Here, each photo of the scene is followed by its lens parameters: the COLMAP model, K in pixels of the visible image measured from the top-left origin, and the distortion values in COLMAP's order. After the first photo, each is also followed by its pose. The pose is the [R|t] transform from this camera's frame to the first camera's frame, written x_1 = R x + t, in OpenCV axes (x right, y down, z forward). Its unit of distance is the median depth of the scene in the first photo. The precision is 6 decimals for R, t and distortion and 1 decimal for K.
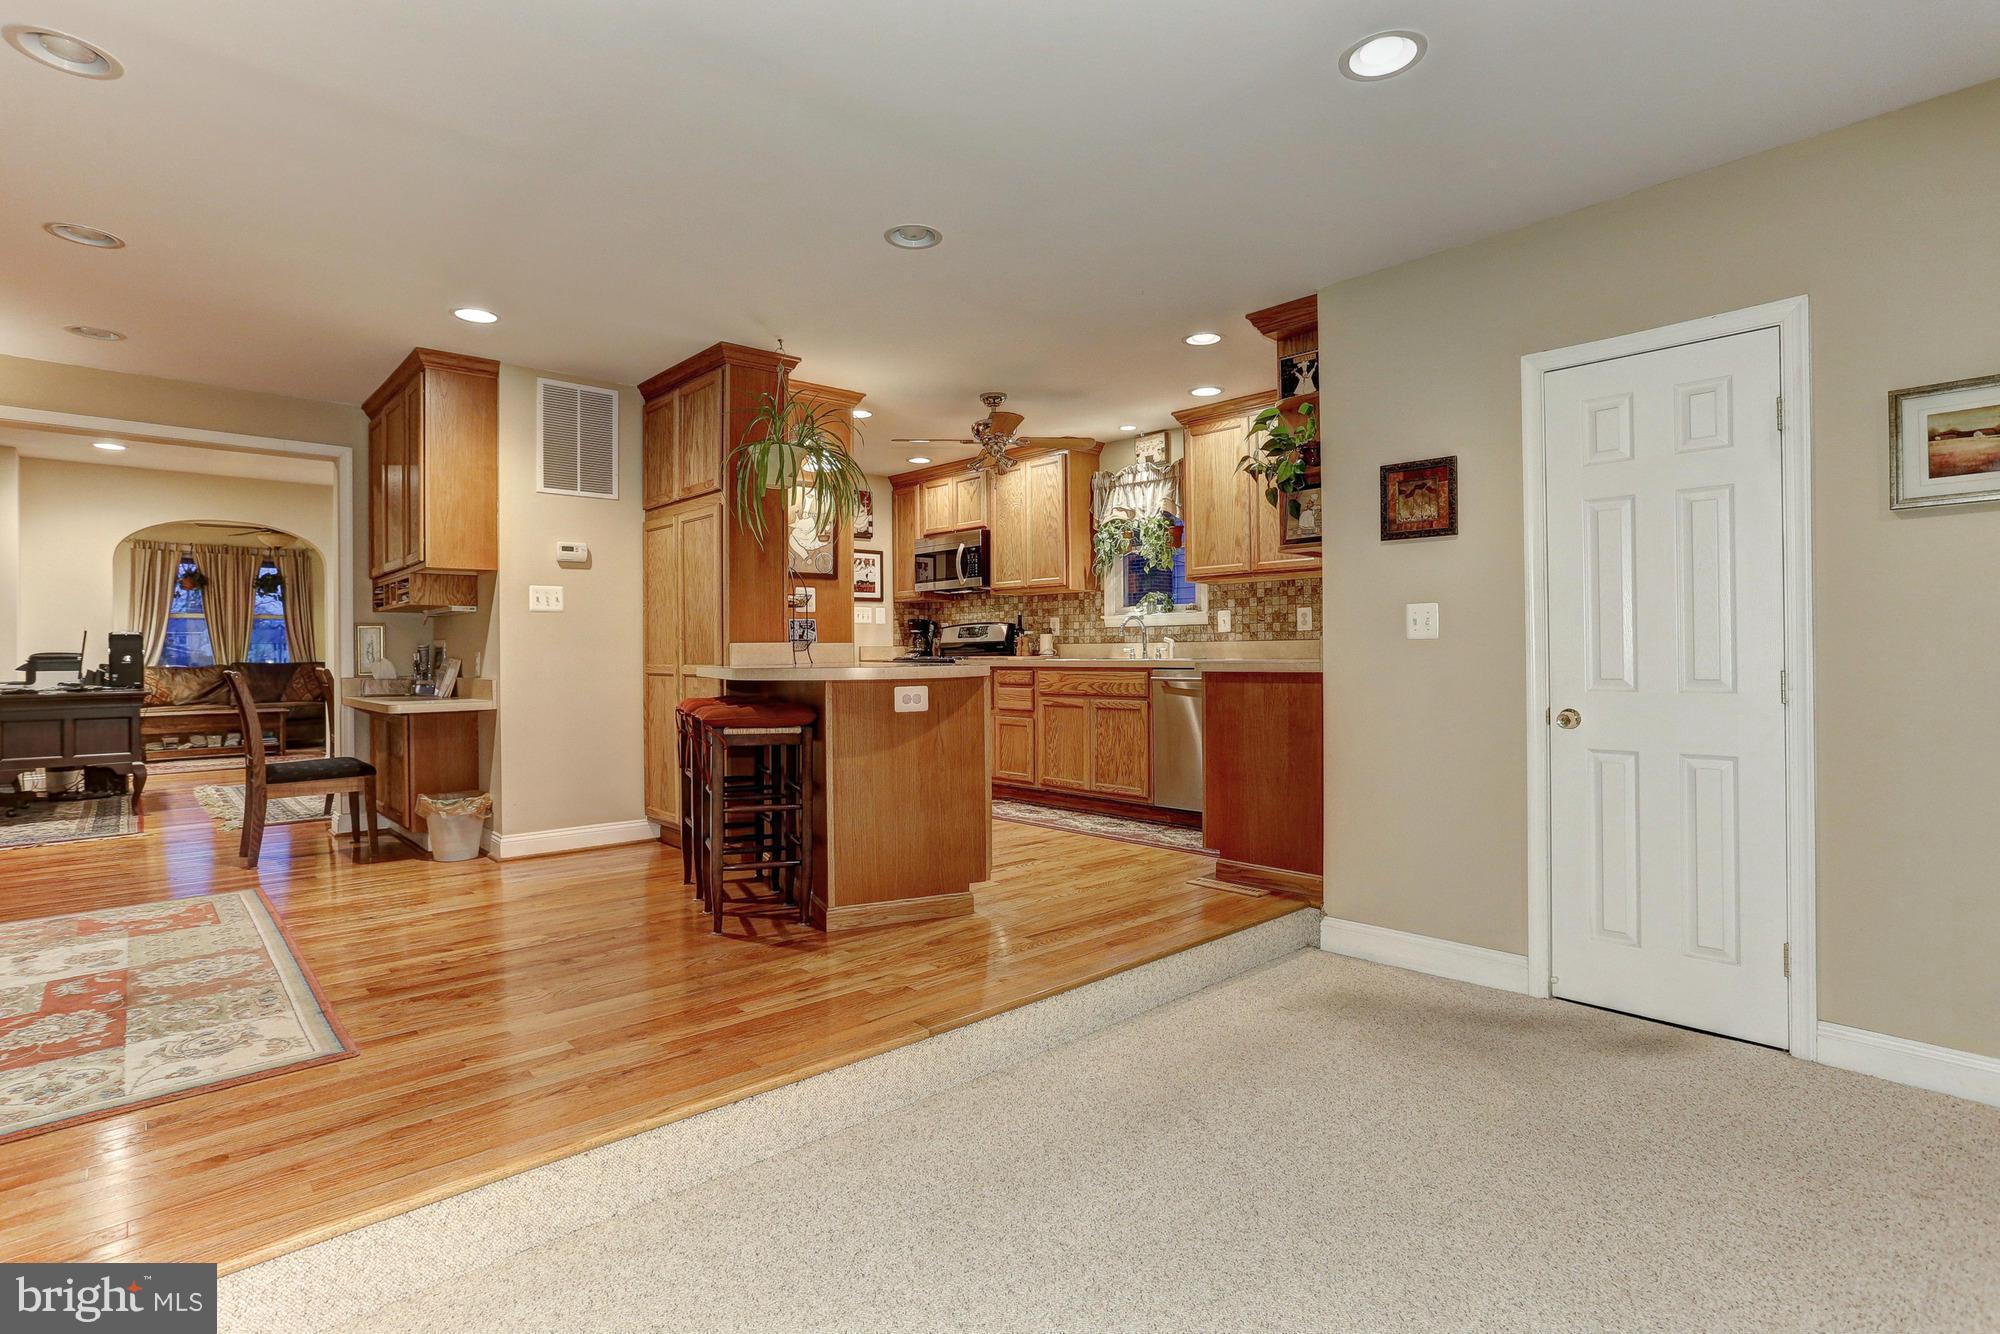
lens RADIAL K [[965.6, 0, 987.2], [0, 965.6, 652.3], [0, 0, 1]] dist [-0.061964, 0.033873]
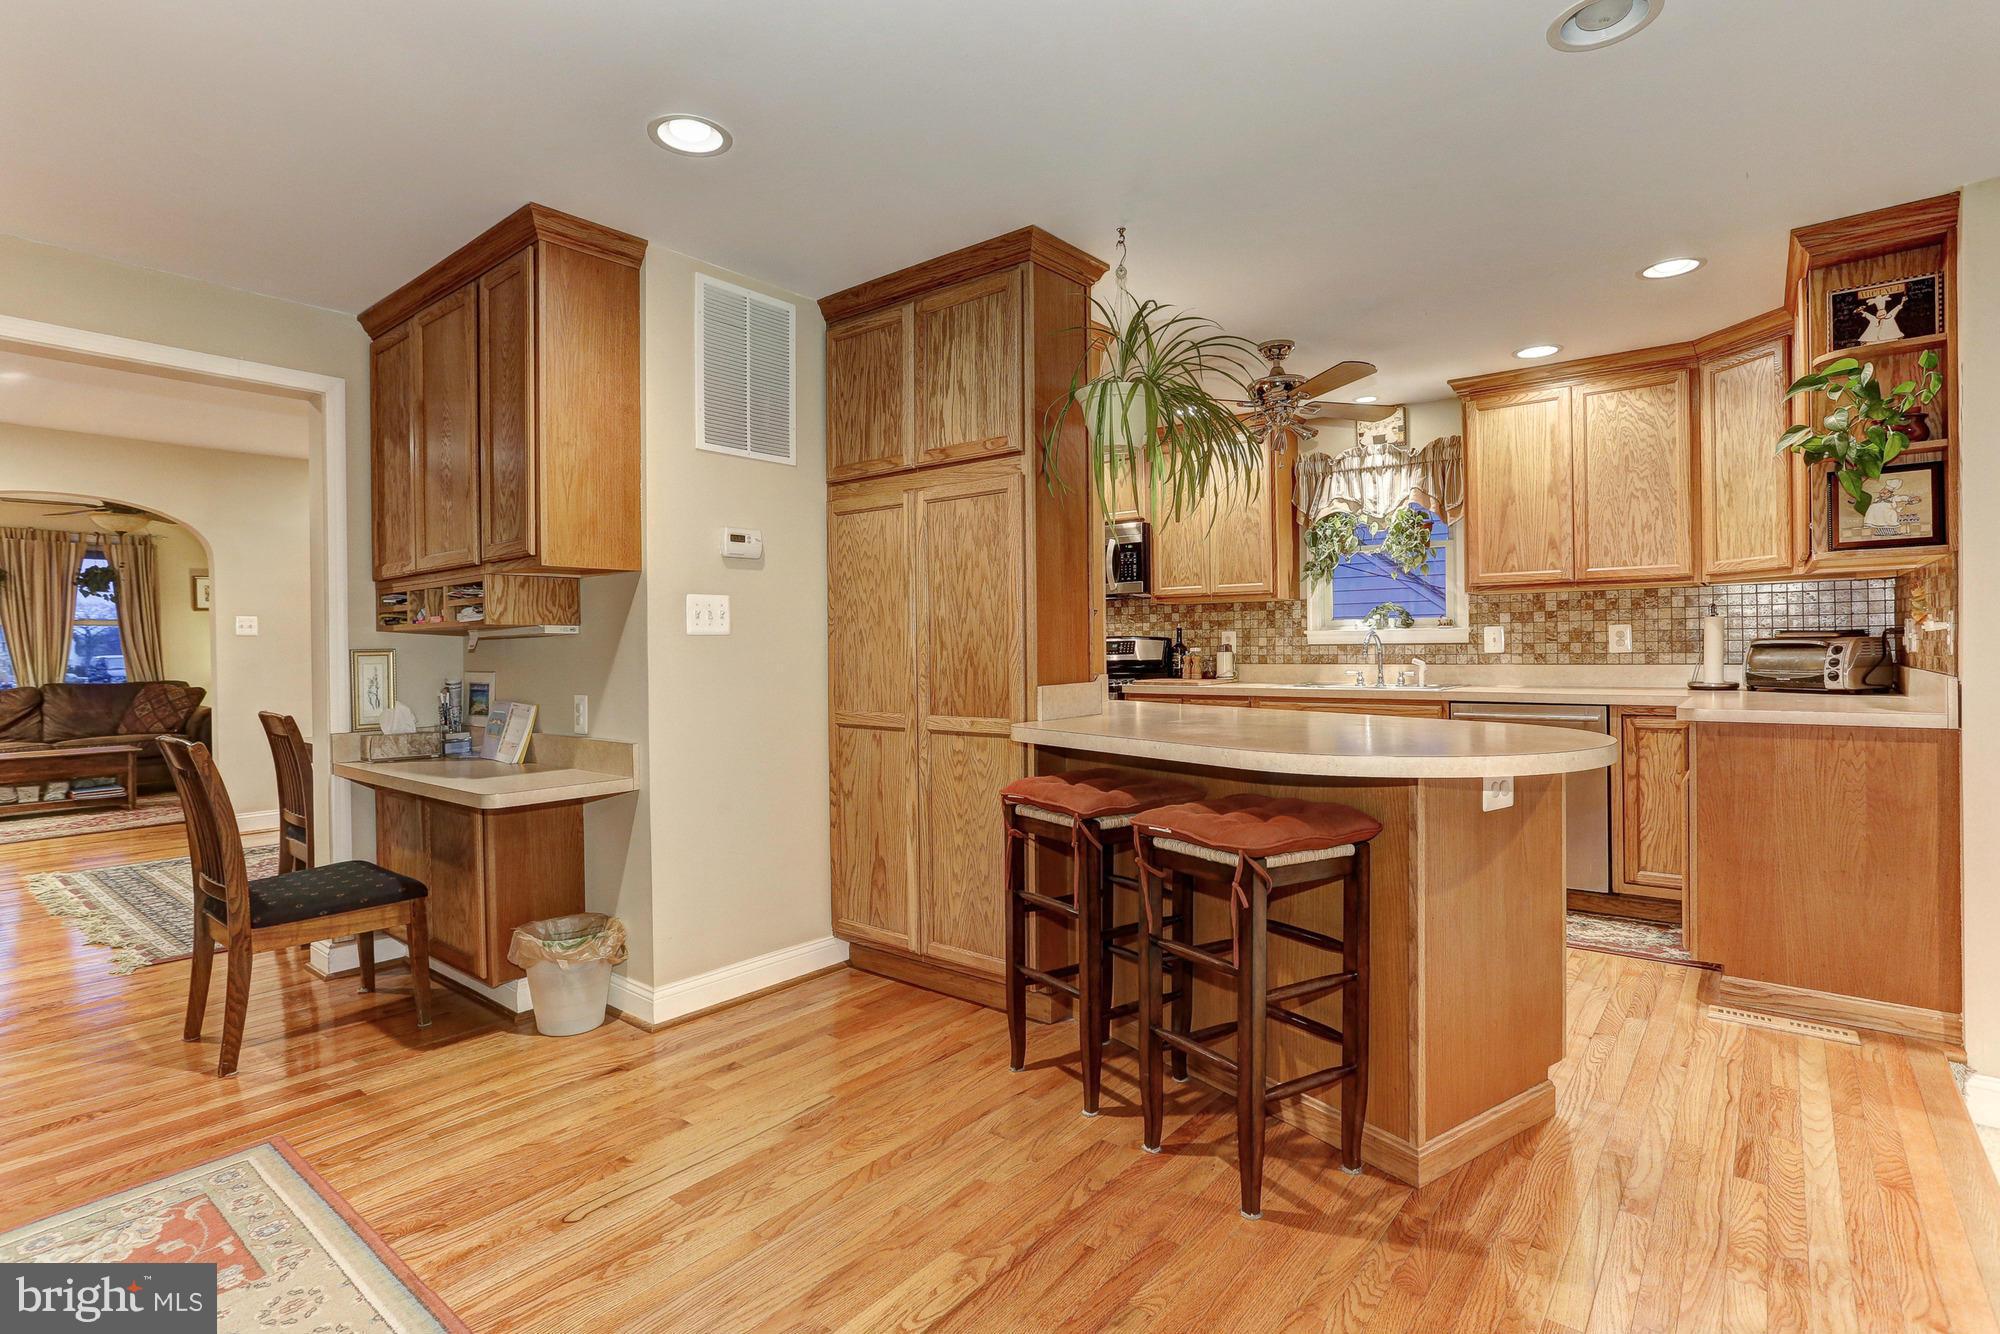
lens RADIAL K [[965.6, 0, 987.2], [0, 965.6, 652.3], [0, 0, 1]] dist [-0.061964, 0.033873]
pose [[0.989422, -0.004289, 0.145004, -0.330474], [0.003758, 0.999985, 0.003934, -0.029472], [-0.145019, -0.003348, 0.989423, 0.292926]]
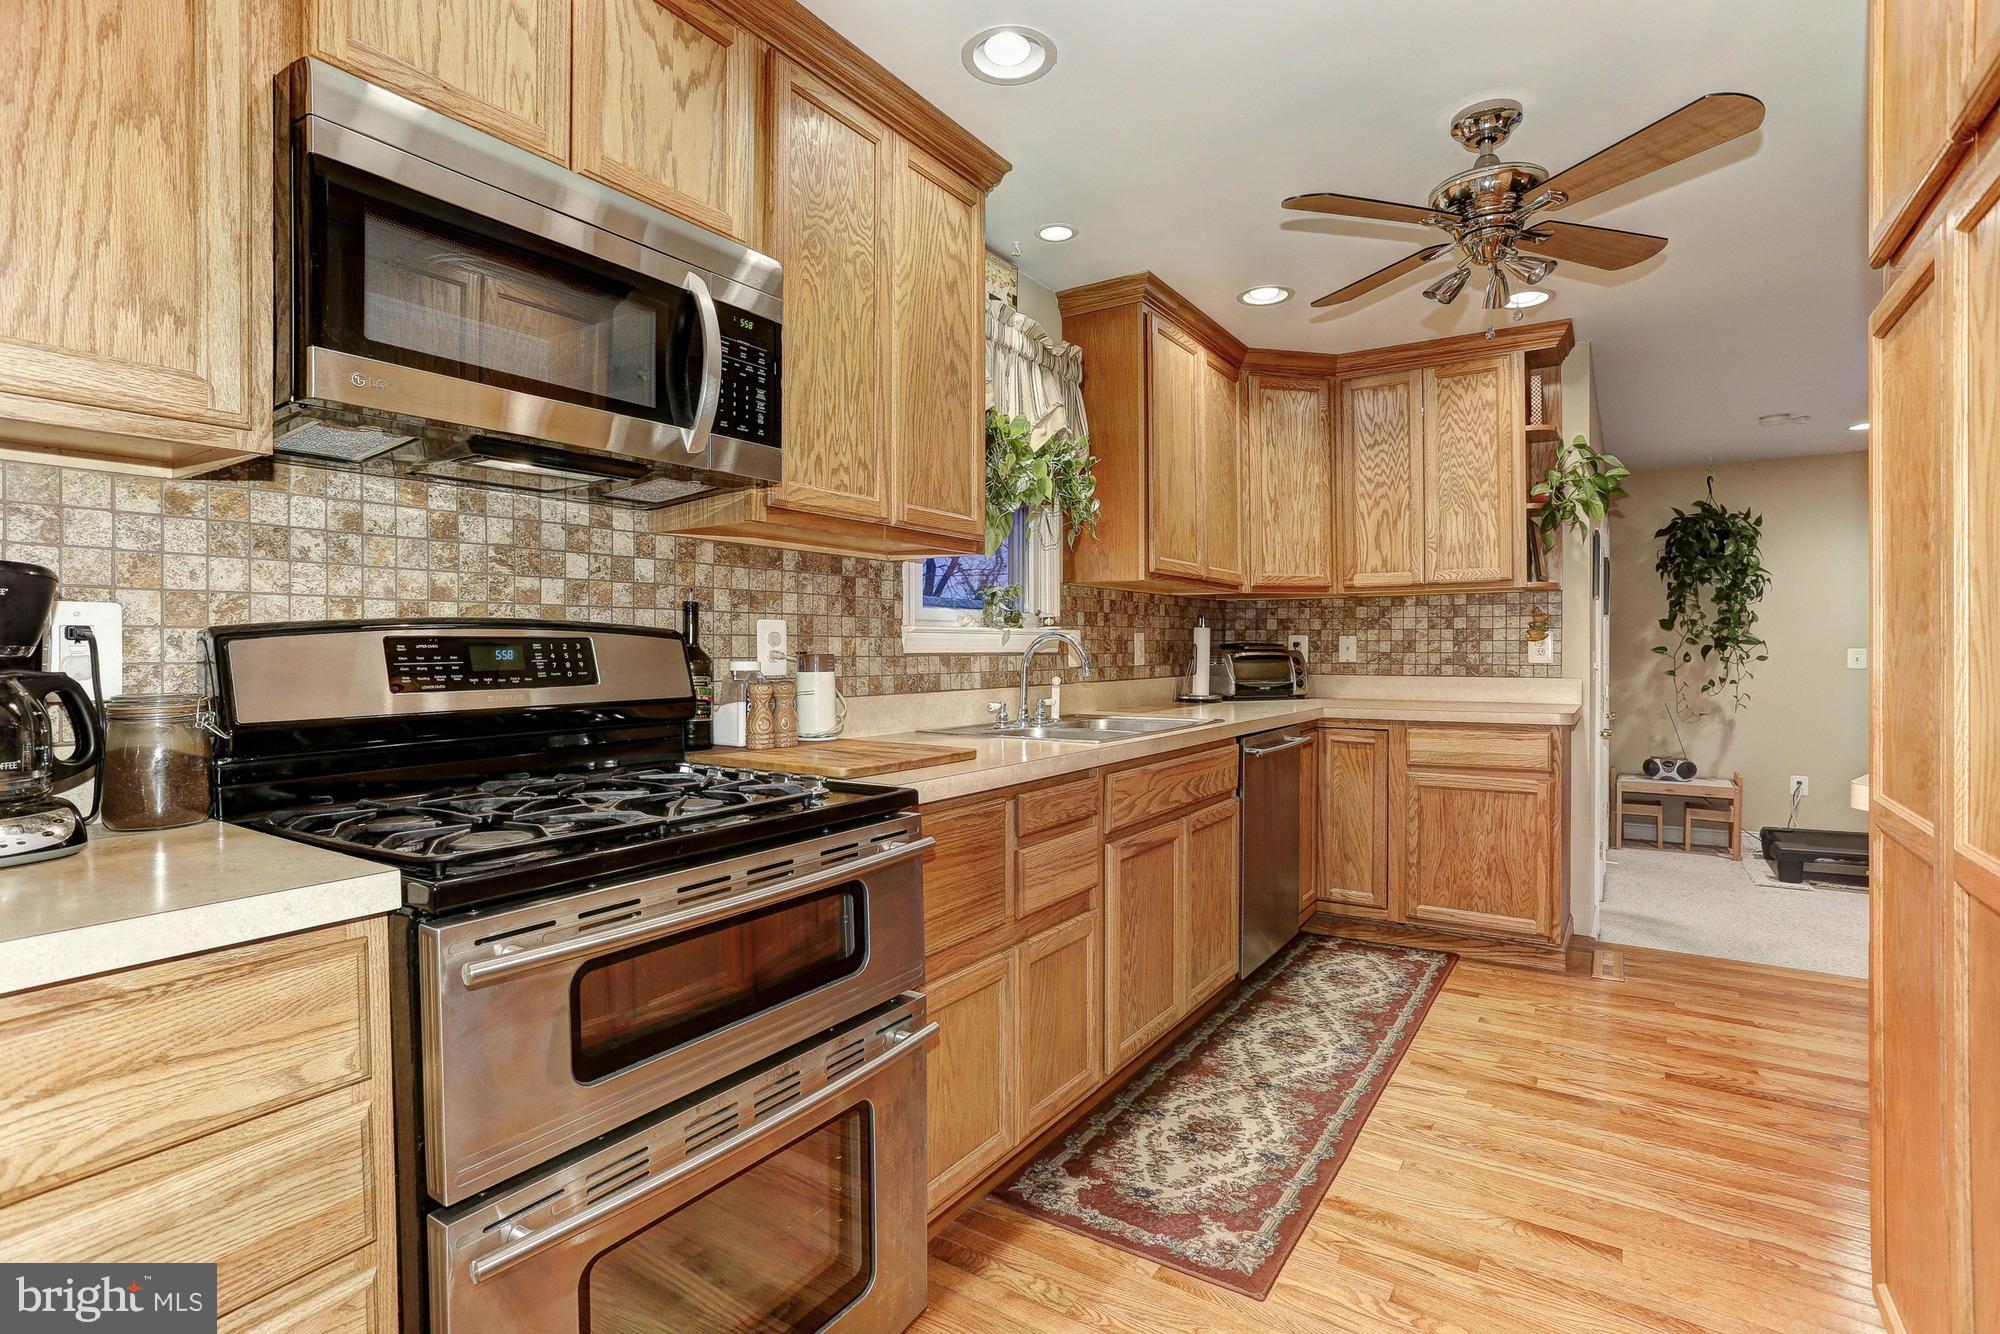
lens RADIAL K [[971.8, 0, 987.9], [0, 971.8, 653.5], [0, 0, 1]] dist [-0.061886, 0.038015]
pose [[-0.237258, 0.004902, 0.971434, -0.348824], [0.004565, 0.999982, -0.003931, -0.030383], [-0.971436, 0.003502, -0.237276, 1.325534]]
